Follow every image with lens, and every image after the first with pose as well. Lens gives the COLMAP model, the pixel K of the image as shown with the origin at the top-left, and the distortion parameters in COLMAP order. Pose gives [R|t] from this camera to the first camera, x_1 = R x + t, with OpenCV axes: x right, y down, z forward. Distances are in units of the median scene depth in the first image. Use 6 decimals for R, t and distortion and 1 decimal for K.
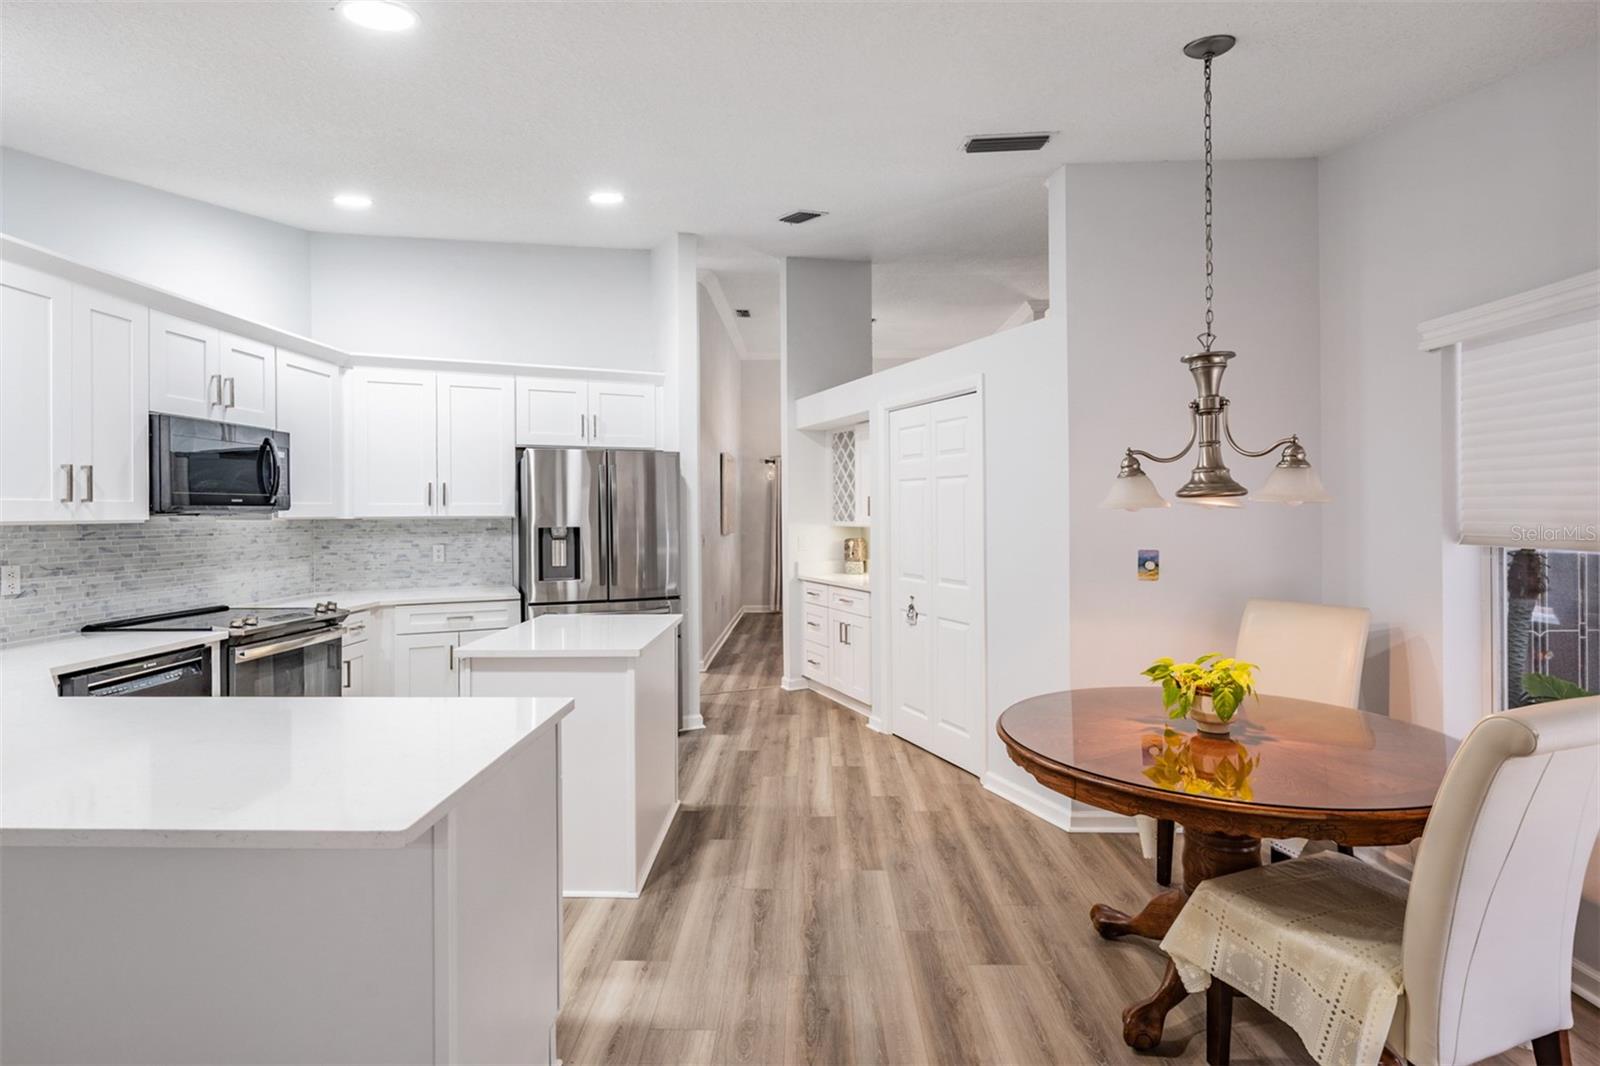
lens RADIAL K [[765.3, 0, 797.6], [0, 765.3, 508.6], [0, 0, 1]] dist [-0.000481, -0.000637]
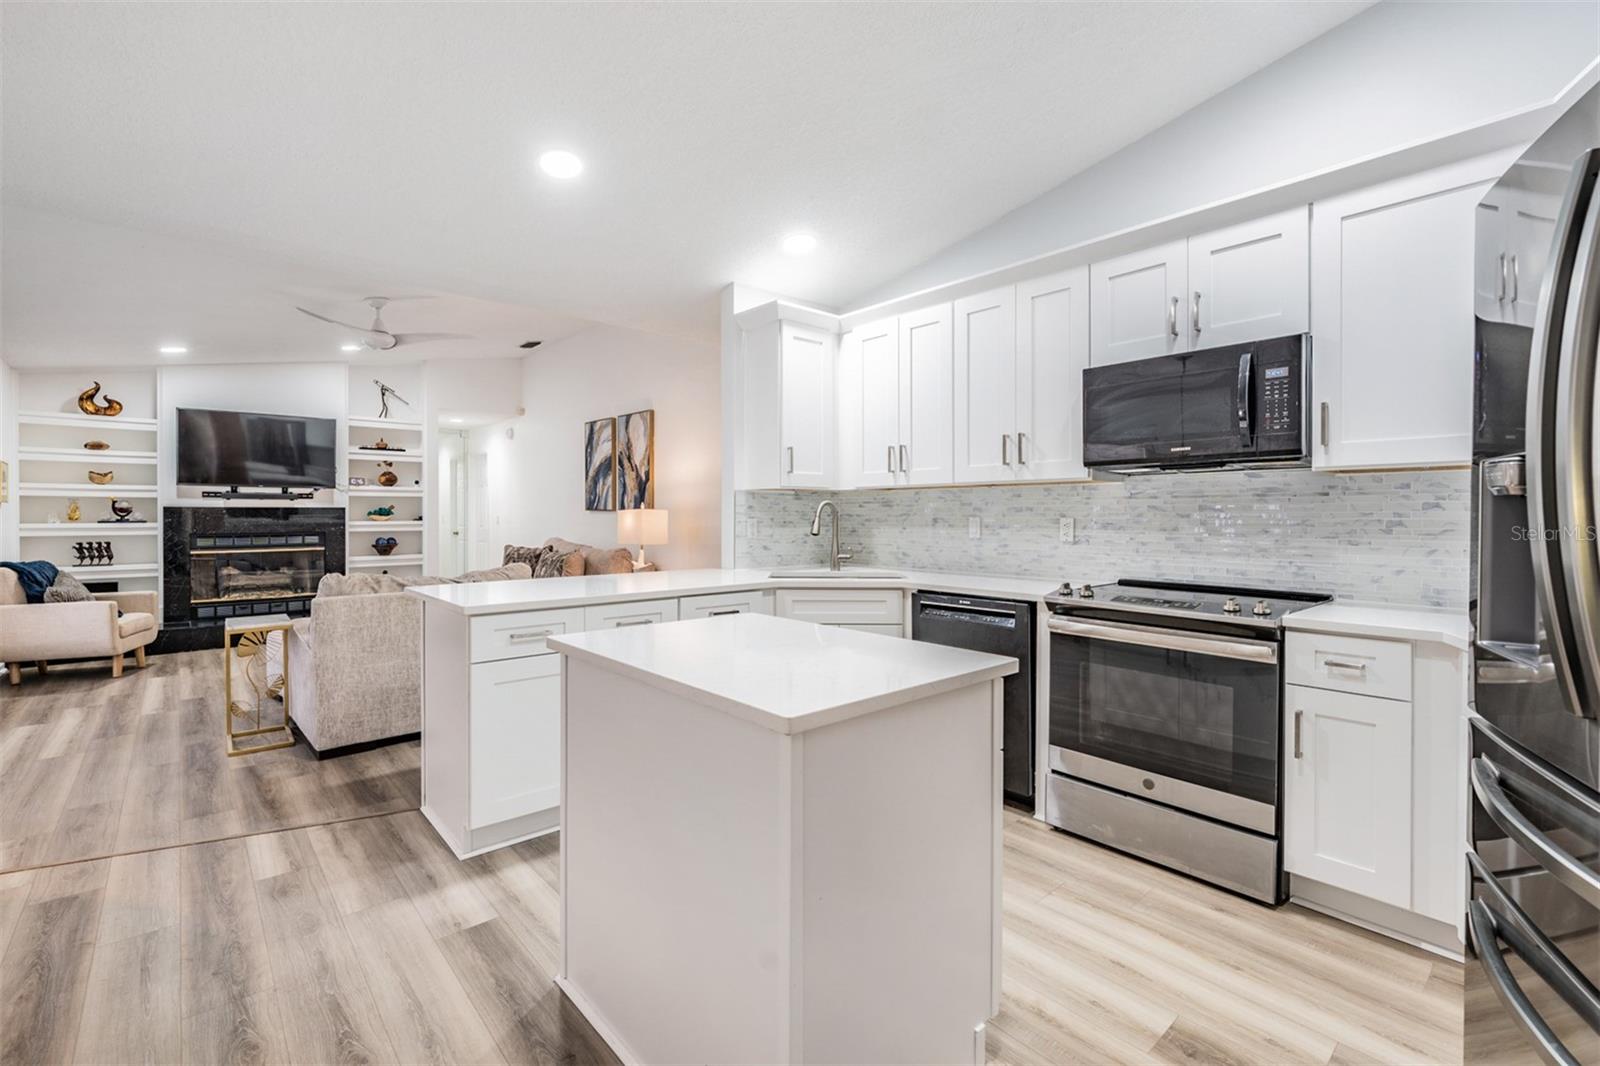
lens RADIAL K [[709.0, 0, 794.4], [0, 709.0, 518.6], [0, 0, 1]] dist [0.000290, -0.000280]
pose [[-0.742444, 0.008897, -0.669849, 0.047702], [0.007262, 0.999960, 0.005232, 0.048869], [0.669868, -0.000980, -0.742479, 1.142289]]
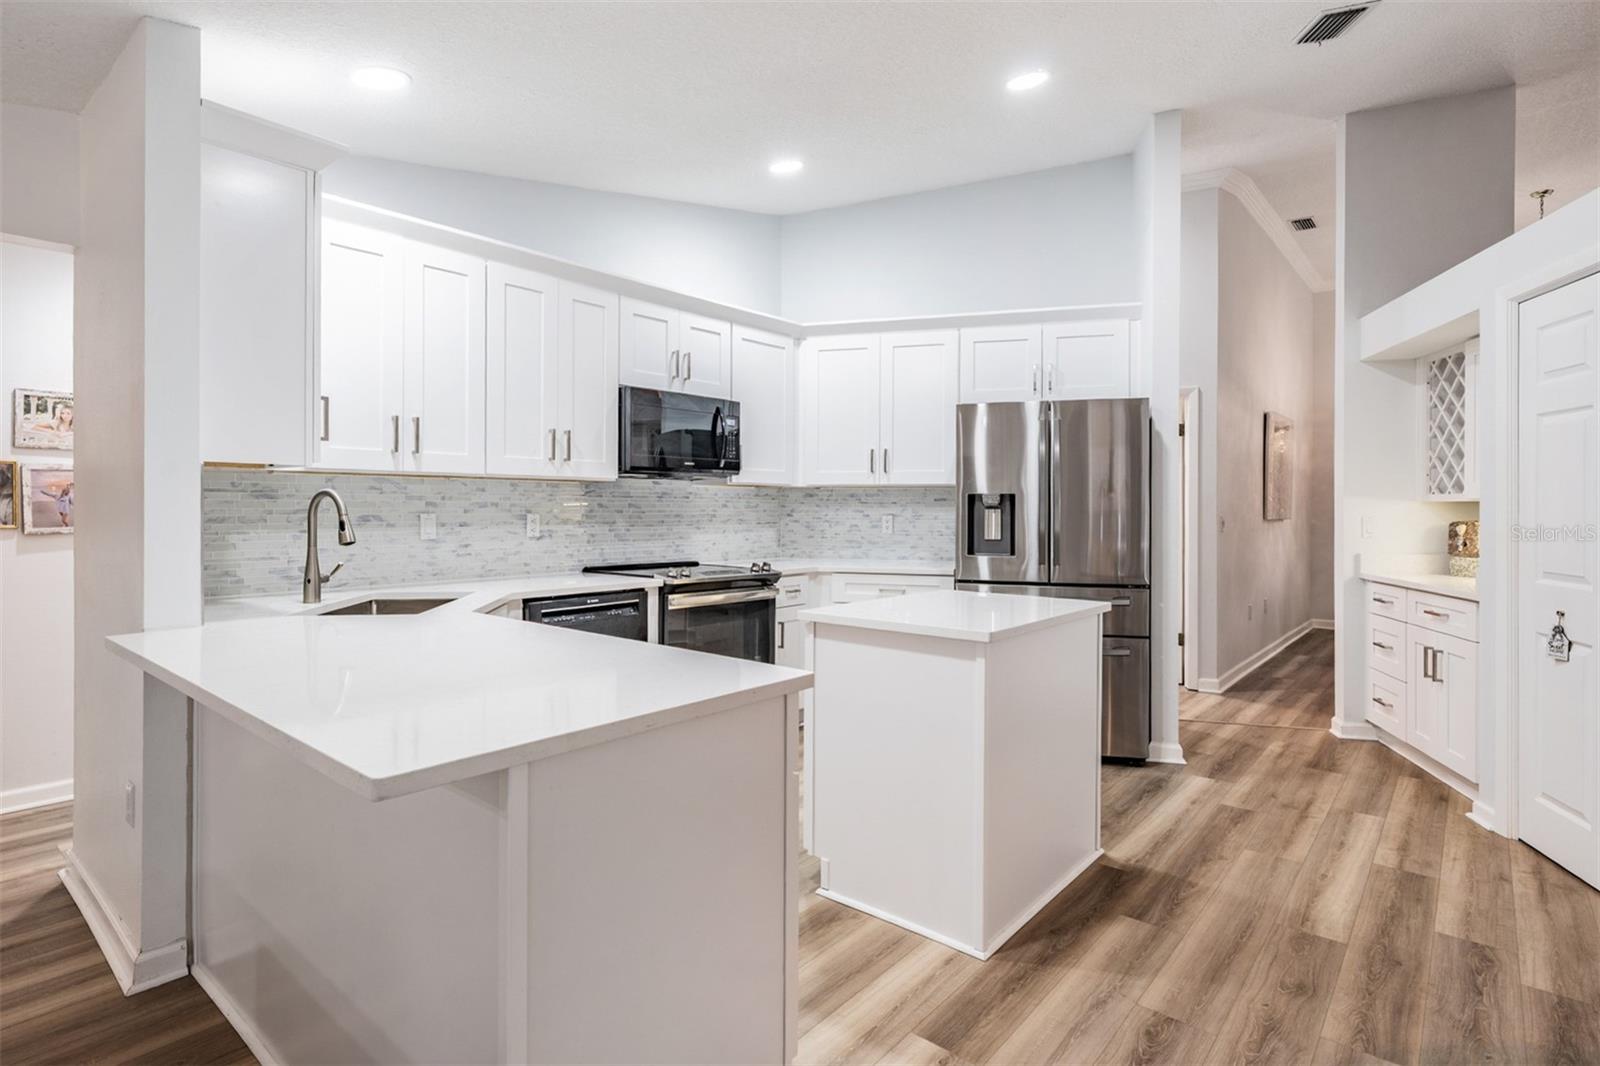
lens RADIAL K [[803.1, 0, 795.2], [0, 803.1, 507.7], [0, 0, 1]] dist [0.002113, -0.000410]
pose [[0.773414, 0.007499, -0.633856, 0.101158], [-0.003956, 0.999968, 0.007002, 0.039374], [0.633888, -0.002908, 0.773419, 0.186136]]
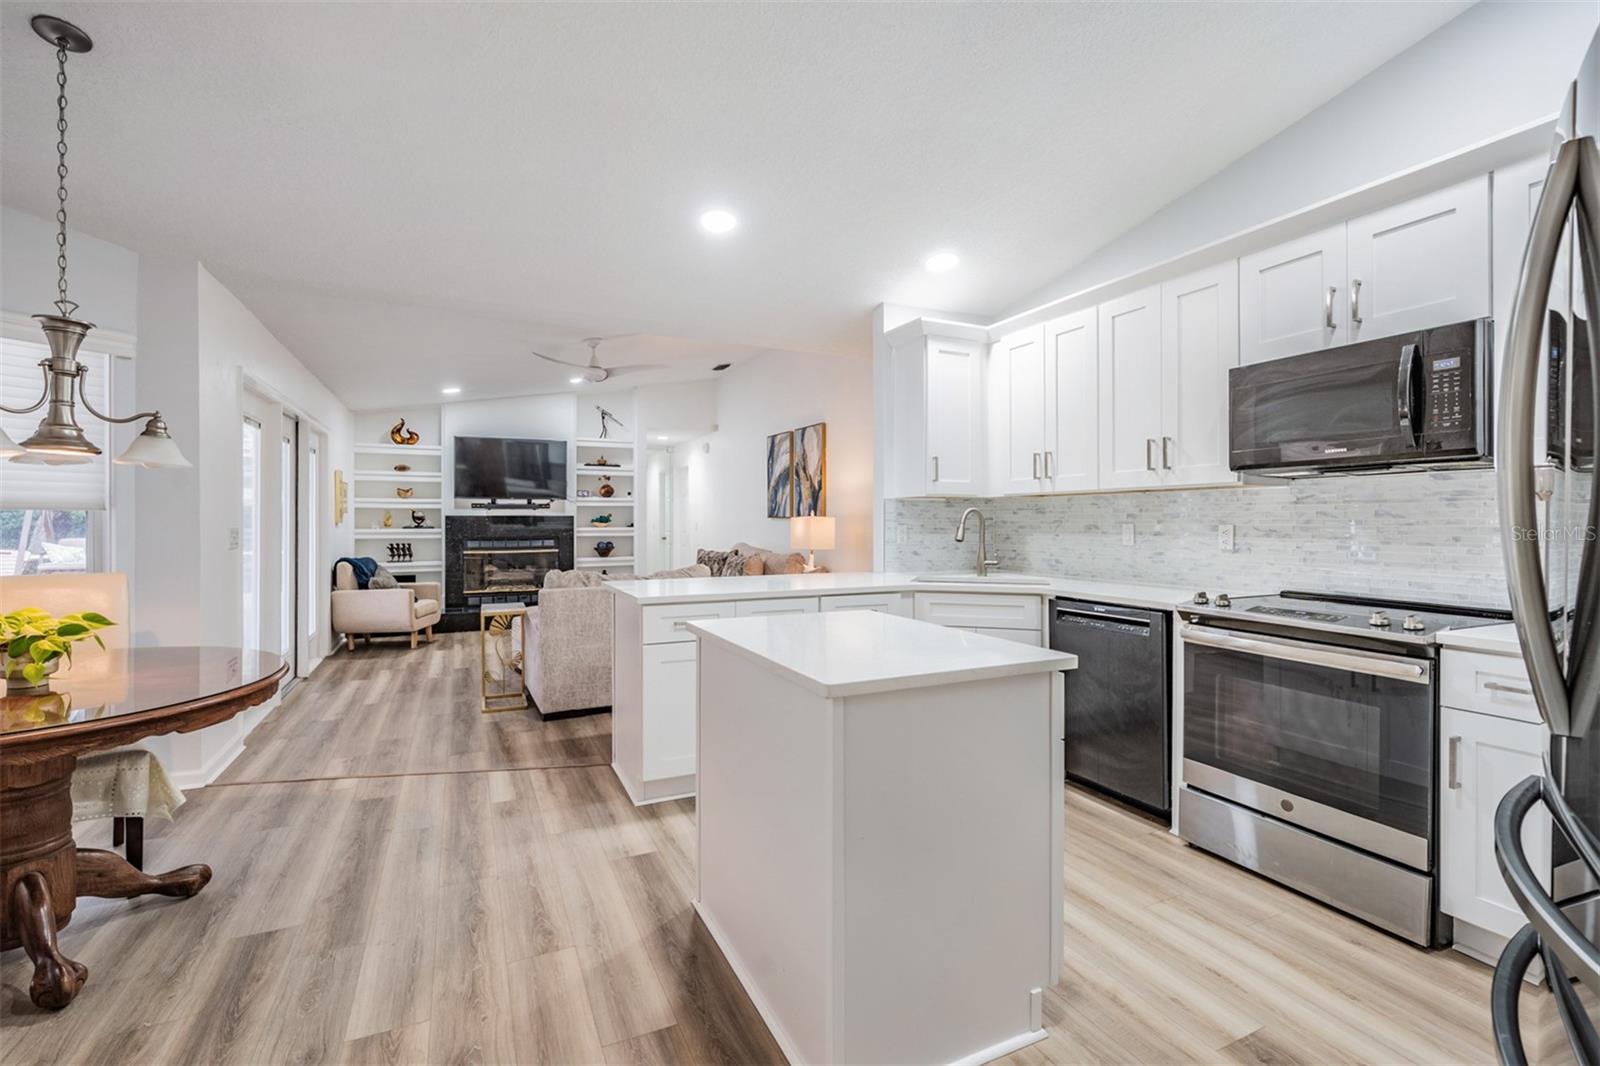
lens RADIAL K [[714.2, 0, 790.4], [0, 714.2, 522.4], [0, 0, 1]] dist [0.000417, -0.000516]
pose [[-0.900822, 0.006702, -0.434137, 0.031065], [0.008007, 0.999967, -0.001179, 0.049252], [0.434115, -0.004538, -0.900846, 1.243264]]
